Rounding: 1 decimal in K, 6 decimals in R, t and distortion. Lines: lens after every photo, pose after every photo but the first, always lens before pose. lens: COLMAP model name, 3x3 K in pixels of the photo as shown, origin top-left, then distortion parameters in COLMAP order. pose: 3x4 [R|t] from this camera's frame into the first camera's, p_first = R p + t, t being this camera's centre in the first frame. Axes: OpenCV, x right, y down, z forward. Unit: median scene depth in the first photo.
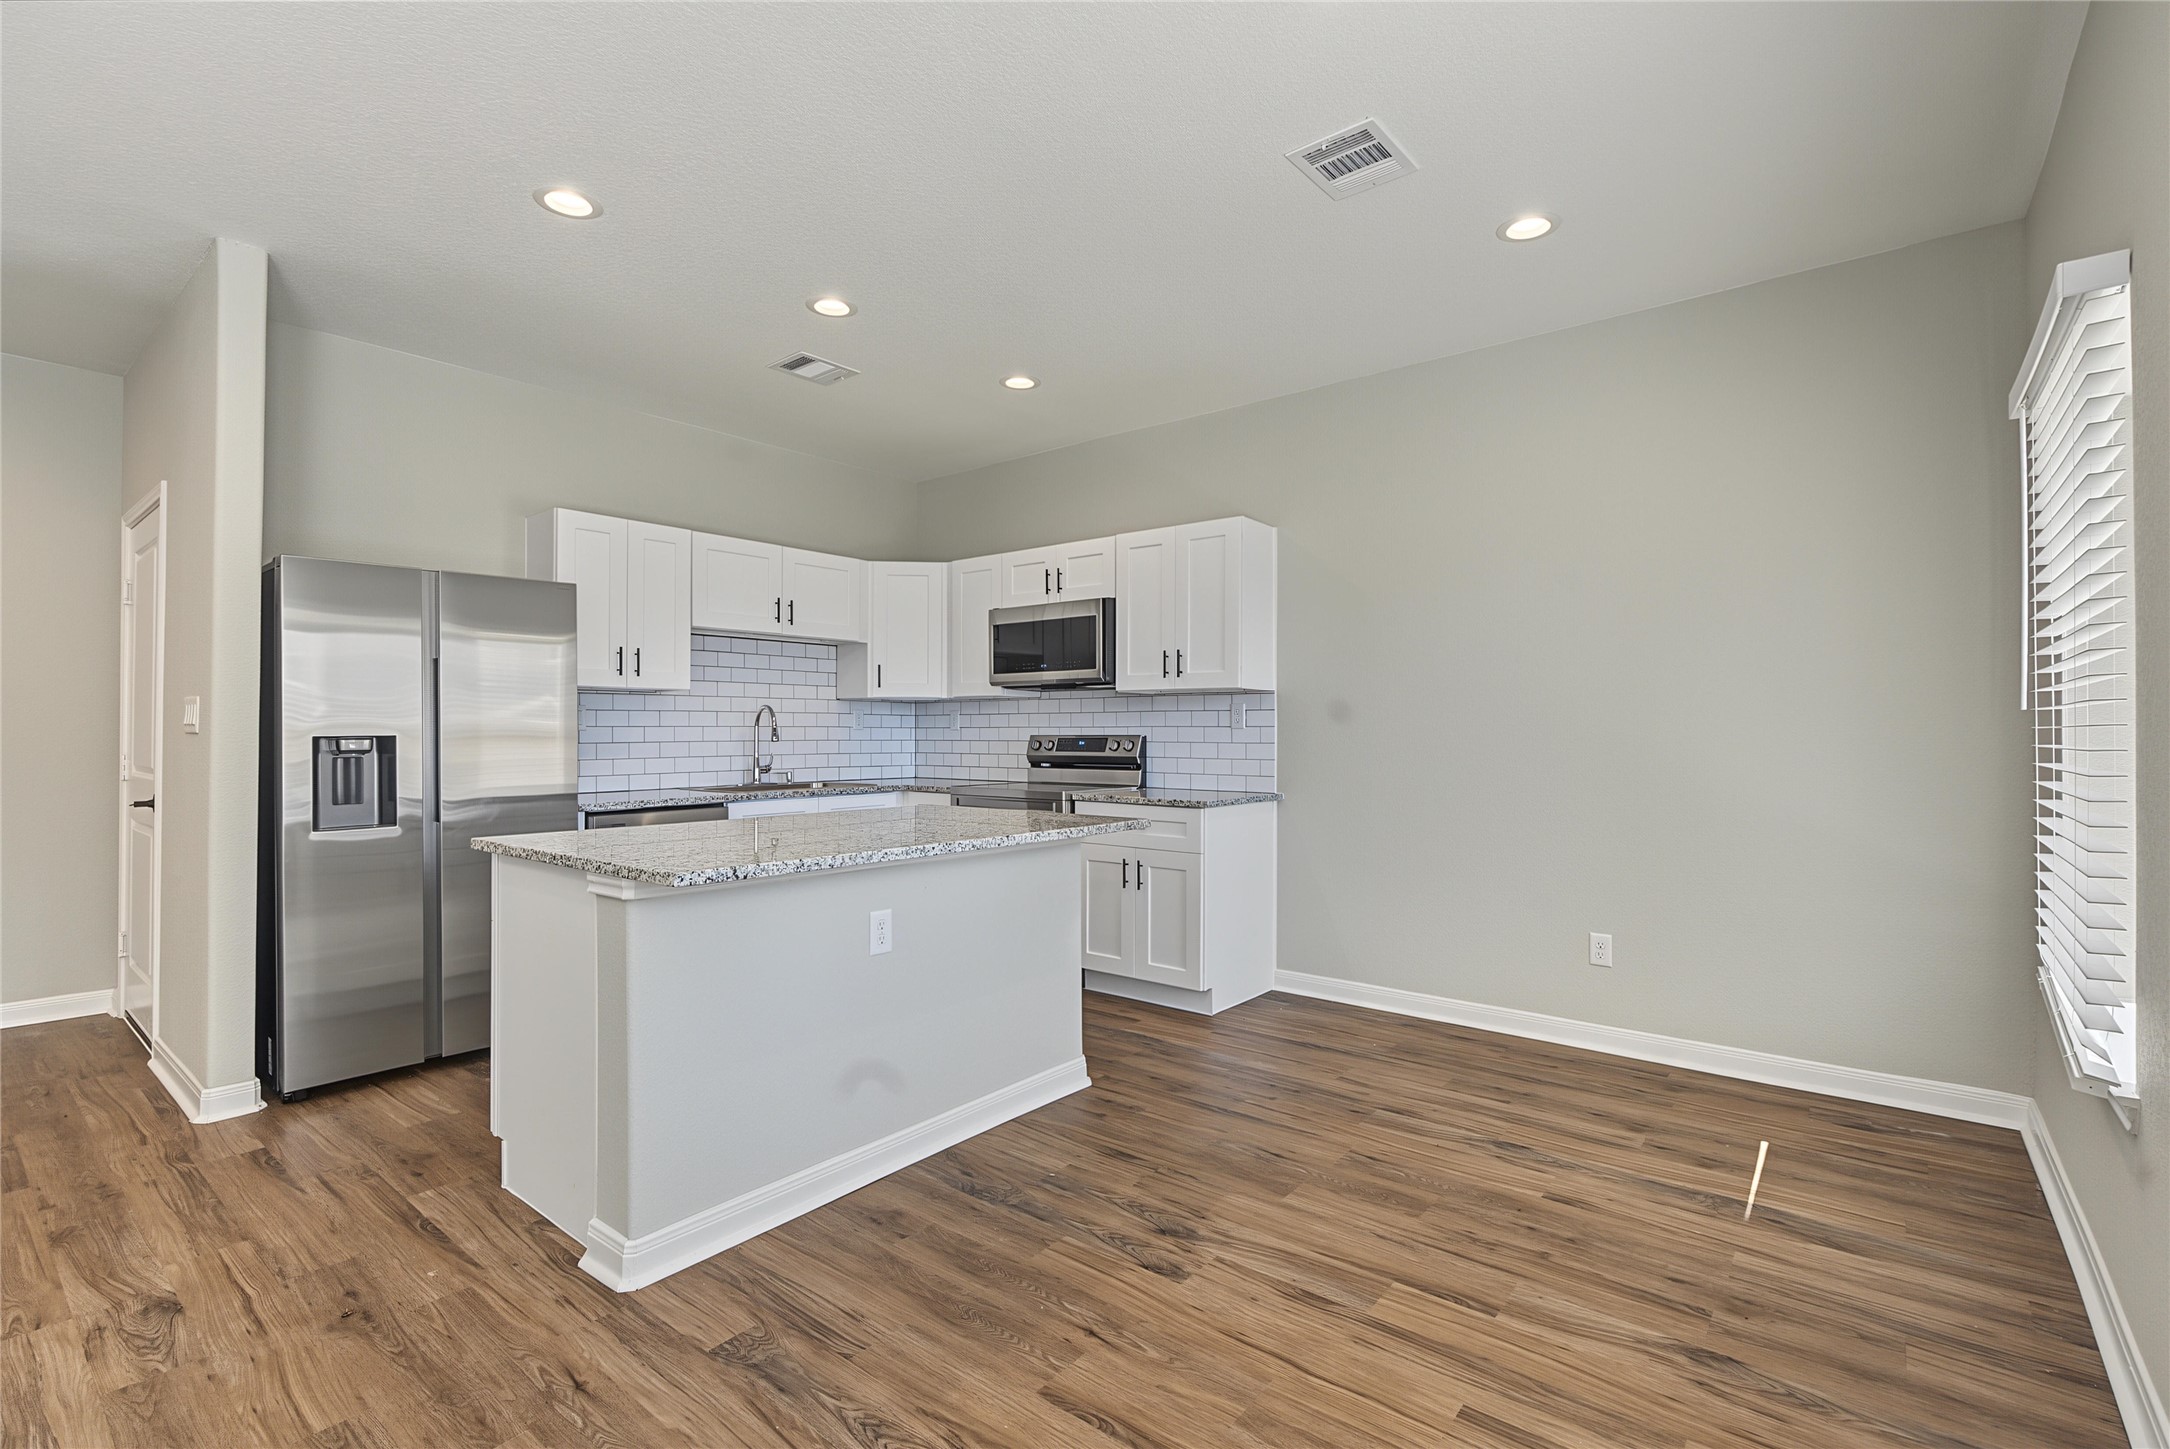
lens RADIAL K [[983.7, 0, 1079.6], [0, 983.7, 728.7], [0, 0, 1]] dist [0.000898, -0.000235]
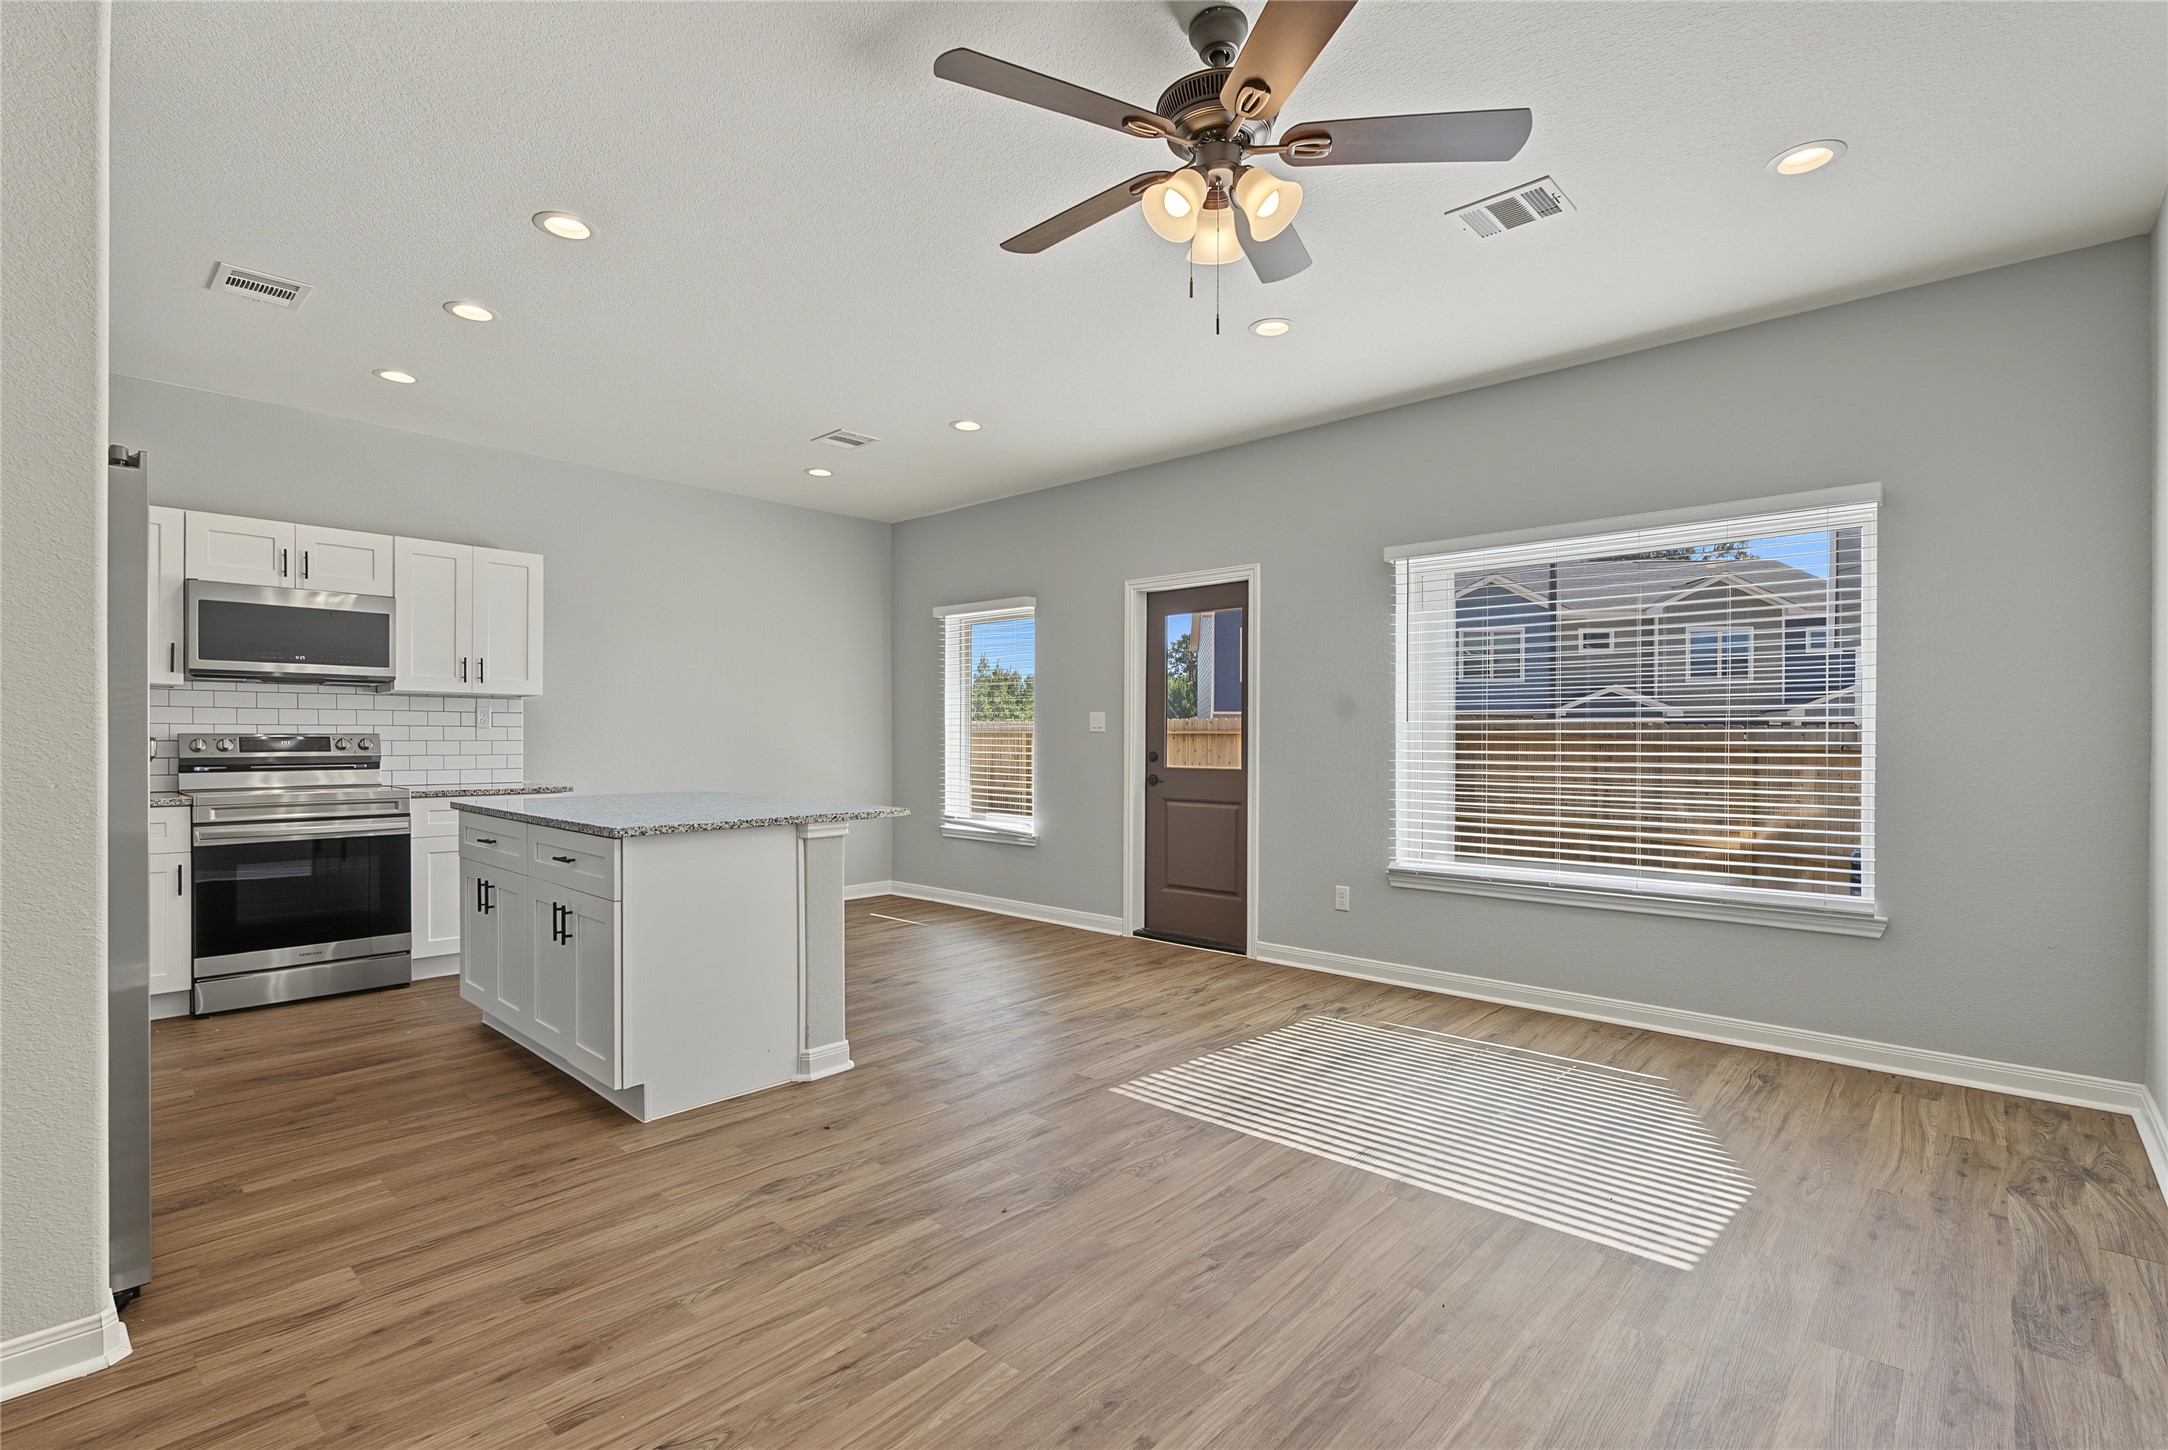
lens RADIAL K [[982.8, 0, 1088.7], [0, 982.8, 734.0], [0, 0, 1]] dist [0.000898, -0.000235]
pose [[0.053303, 0.001791, 0.998577, -0.901707], [-0.003238, 0.999993, -0.001621, 0.006059], [-0.998573, -0.003147, 0.053309, 0.223555]]
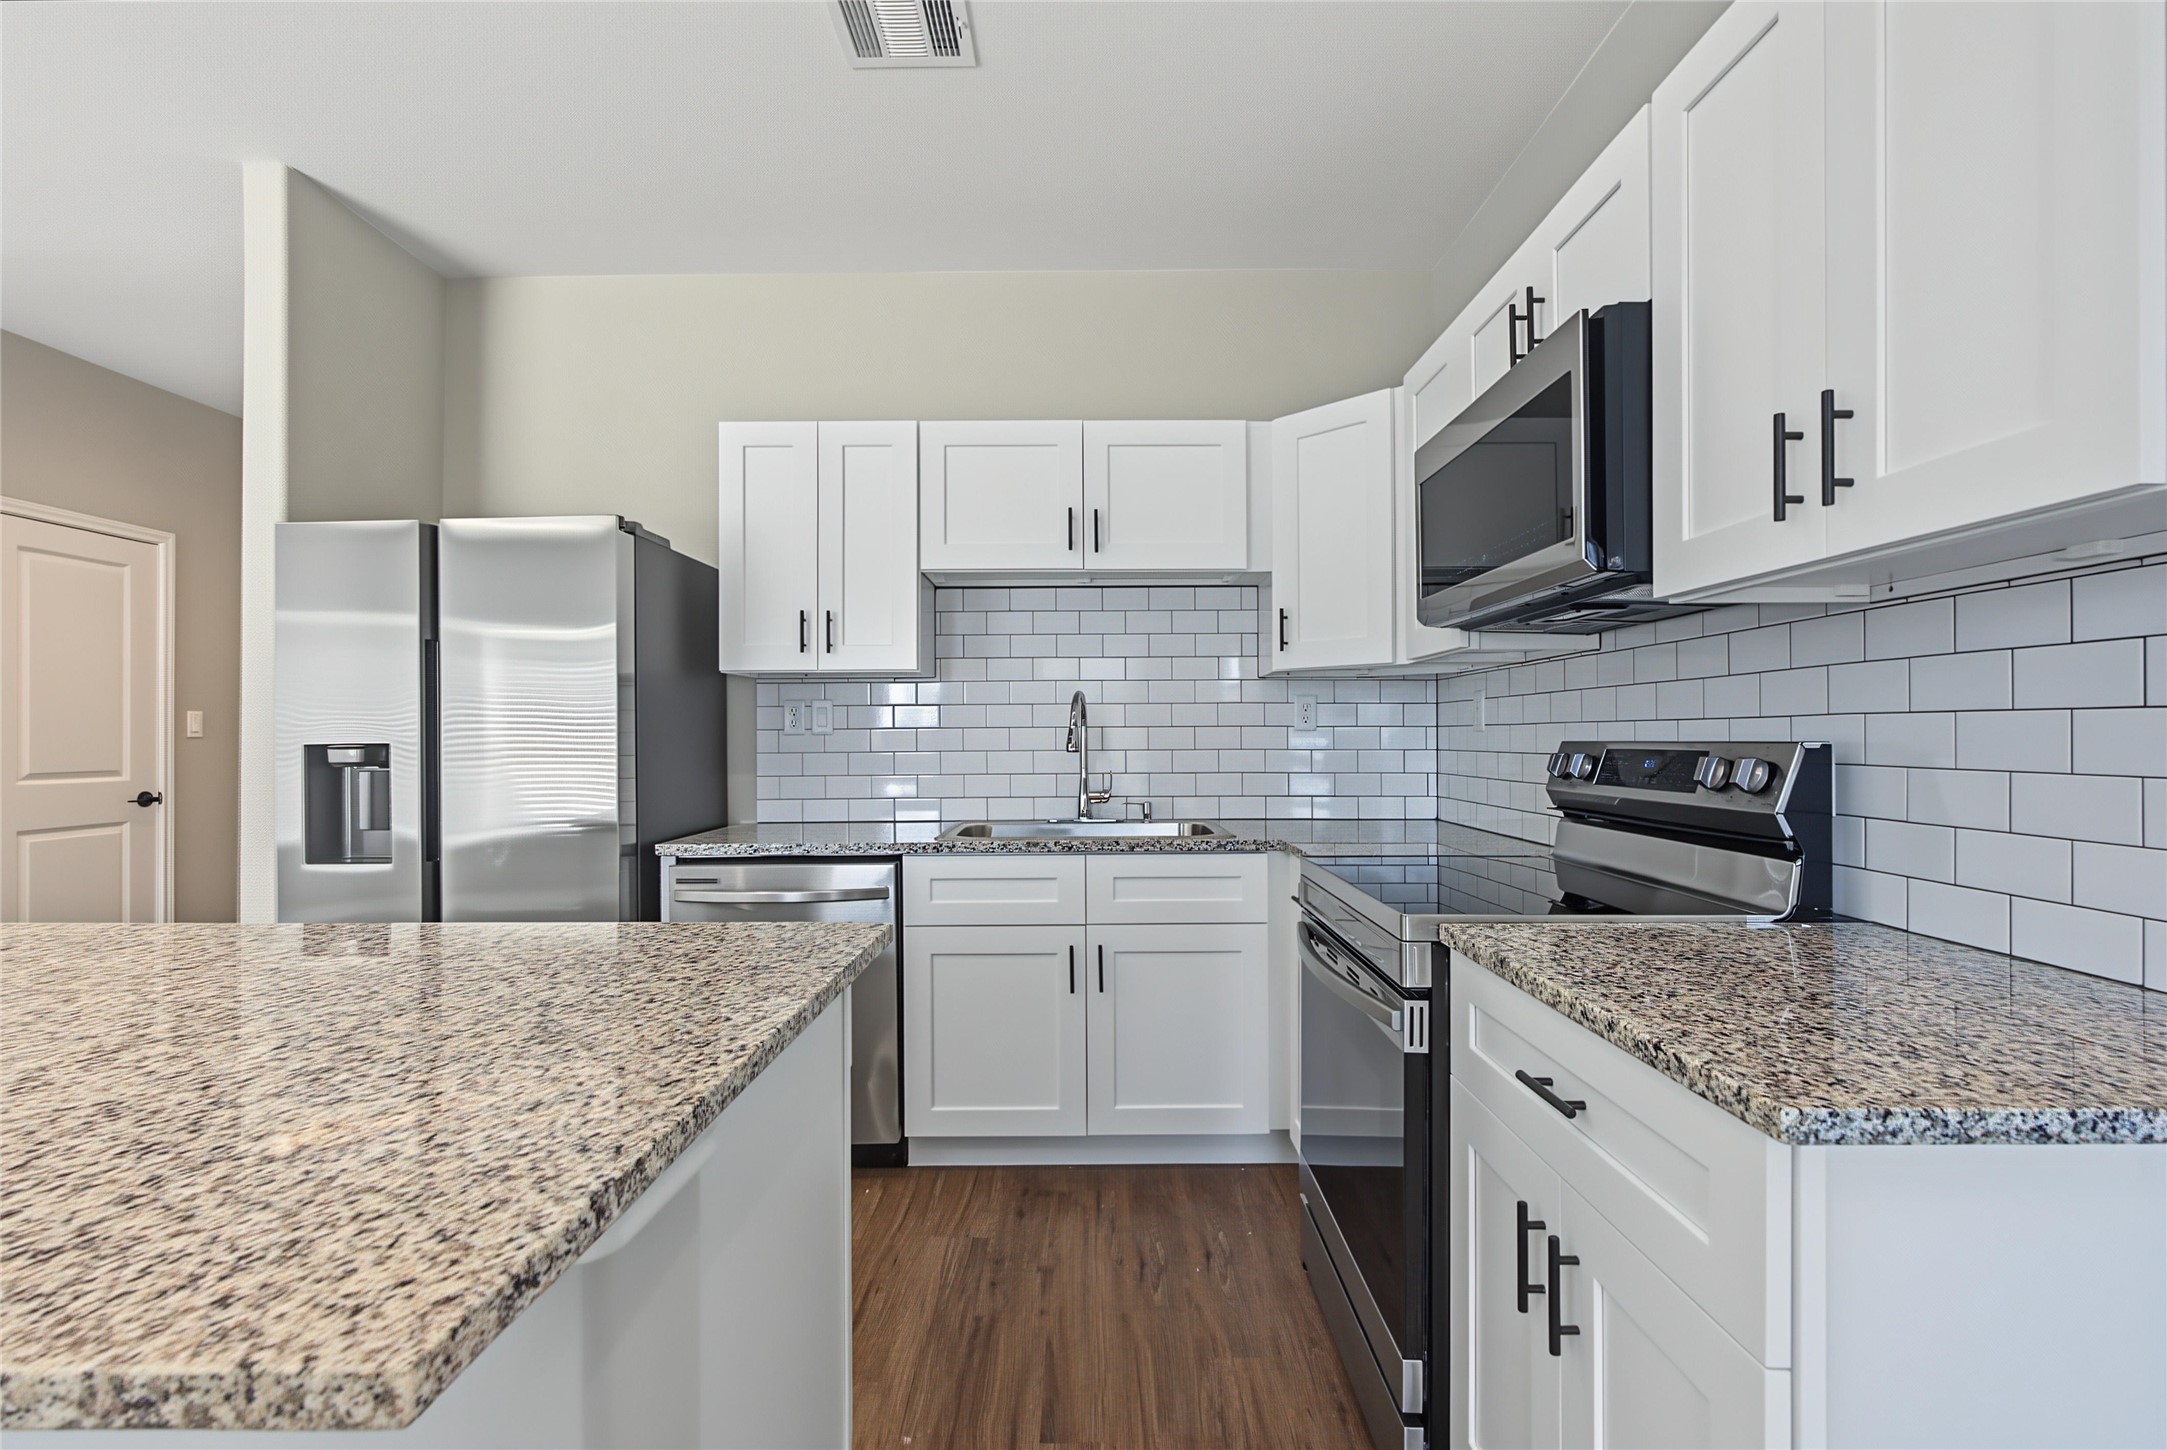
lens RADIAL K [[982.3, 0, 1090.2], [0, 982.3, 732.7], [0, 0, 1]] dist [0.000898, -0.000235]
pose [[0.630690, -0.005640, -0.776014, 0.158328], [0.007024, 0.999974, -0.001558, 0.002374], [0.776003, -0.004468, 0.630713, 0.643605]]
